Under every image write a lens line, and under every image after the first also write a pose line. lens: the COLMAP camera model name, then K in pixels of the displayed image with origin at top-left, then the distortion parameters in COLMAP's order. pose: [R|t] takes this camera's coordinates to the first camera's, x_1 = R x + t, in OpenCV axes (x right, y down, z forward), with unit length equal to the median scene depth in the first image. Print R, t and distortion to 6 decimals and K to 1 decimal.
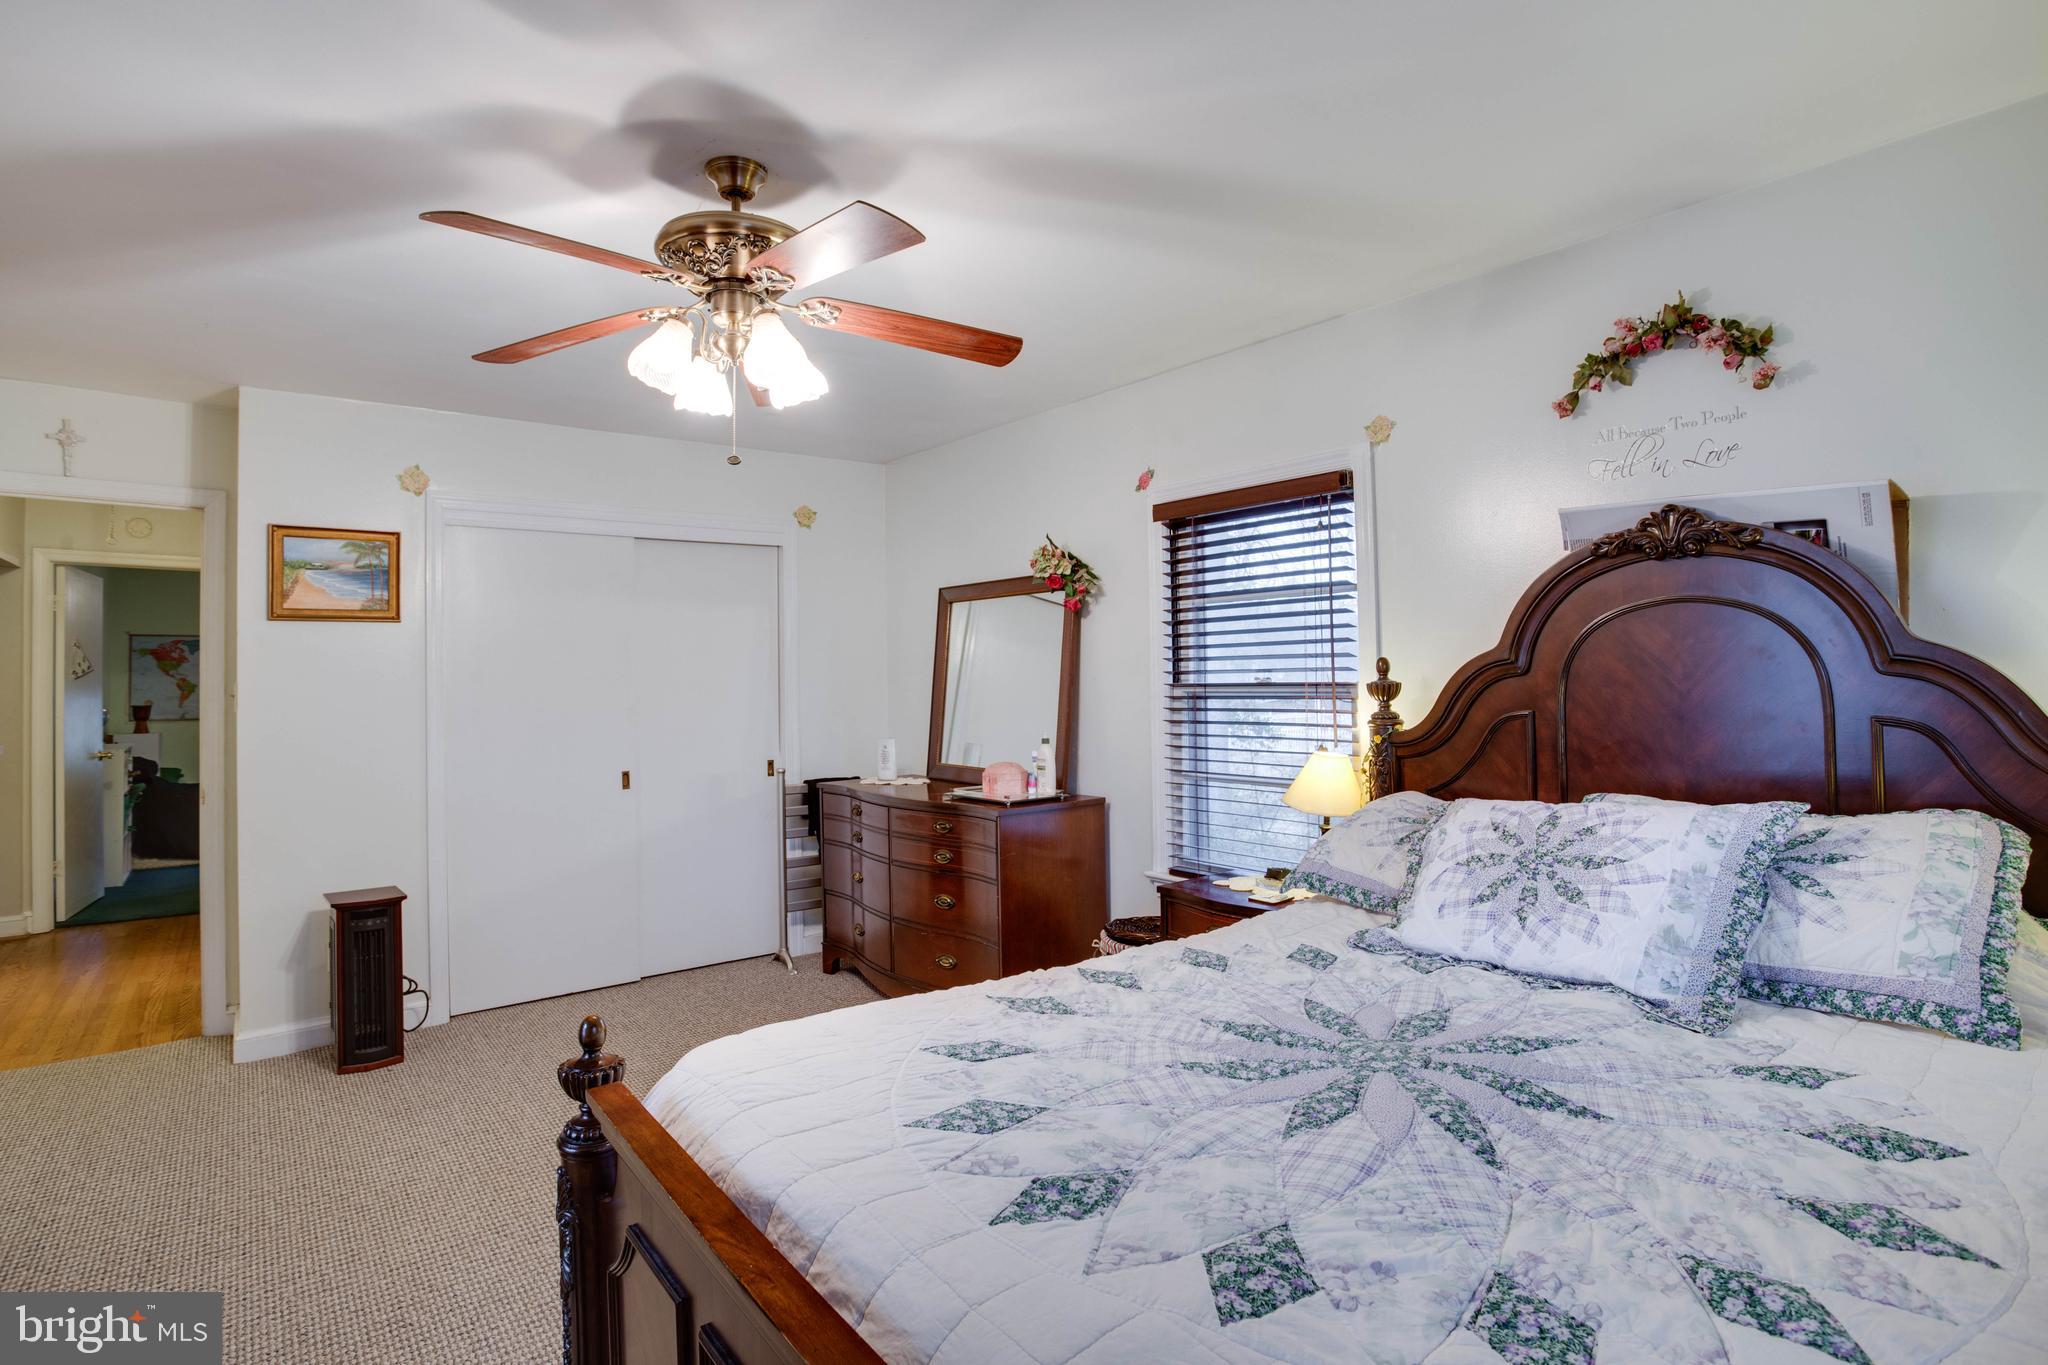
lens RADIAL K [[1019.9, 0, 1026.8], [0, 1019.9, 680.7], [0, 0, 1]] dist [-0.048332, 0.015792]
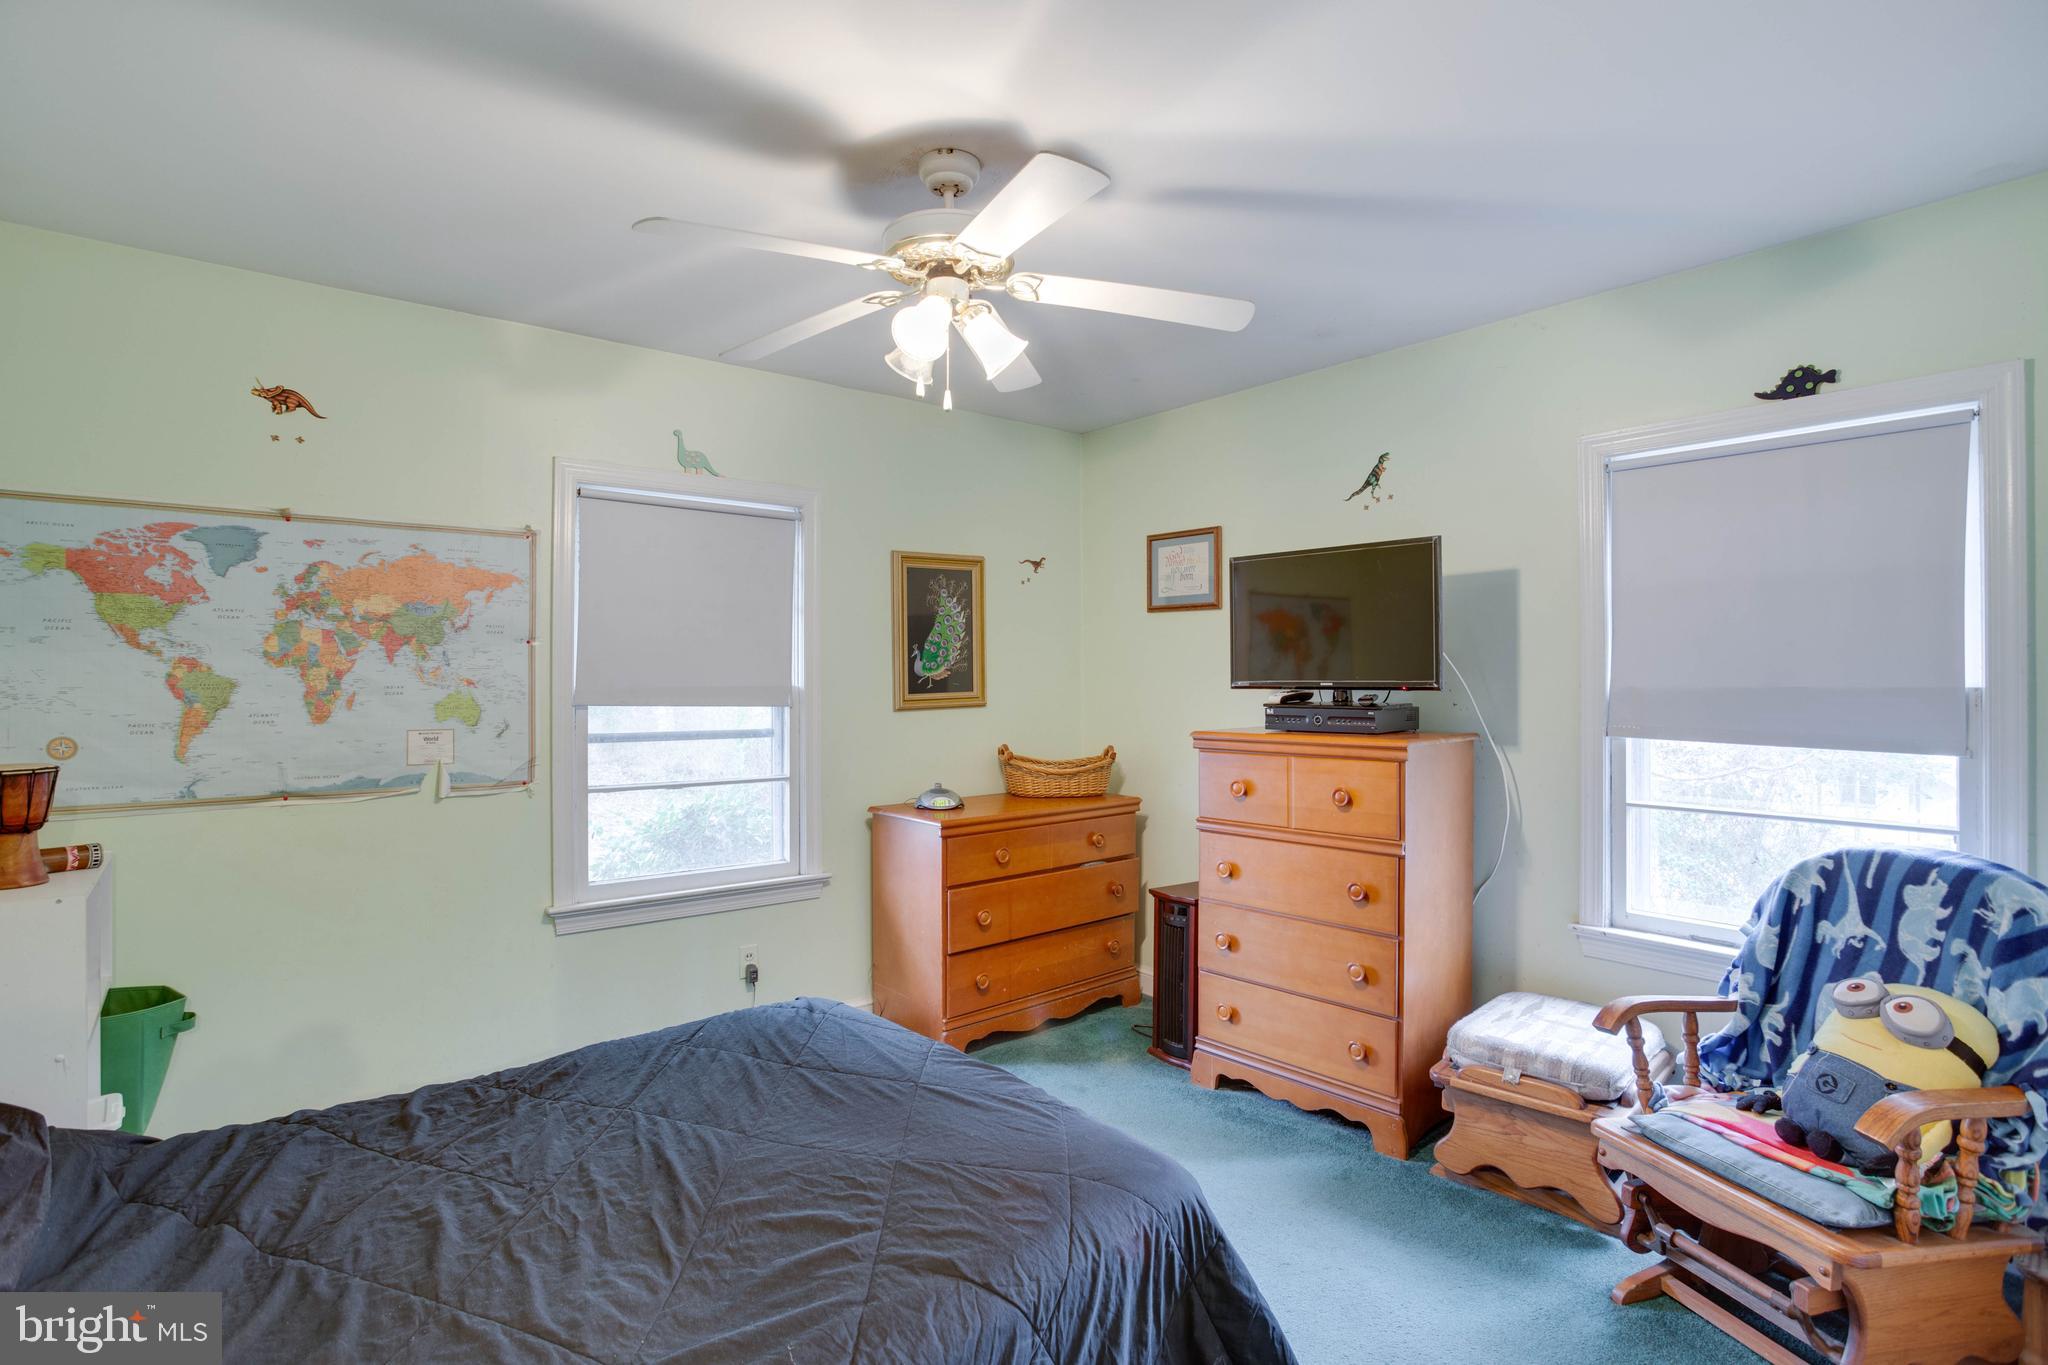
lens RADIAL K [[1019.9, 0, 1026.1], [0, 1019.9, 679.4], [0, 0, 1]] dist [-0.048332, 0.015792]
pose [[0.995356, 0.004684, 0.096152, -0.639587], [-0.004448, 0.999987, -0.002676, 0.003497], [-0.096164, 0.002235, 0.995363, 0.695324]]
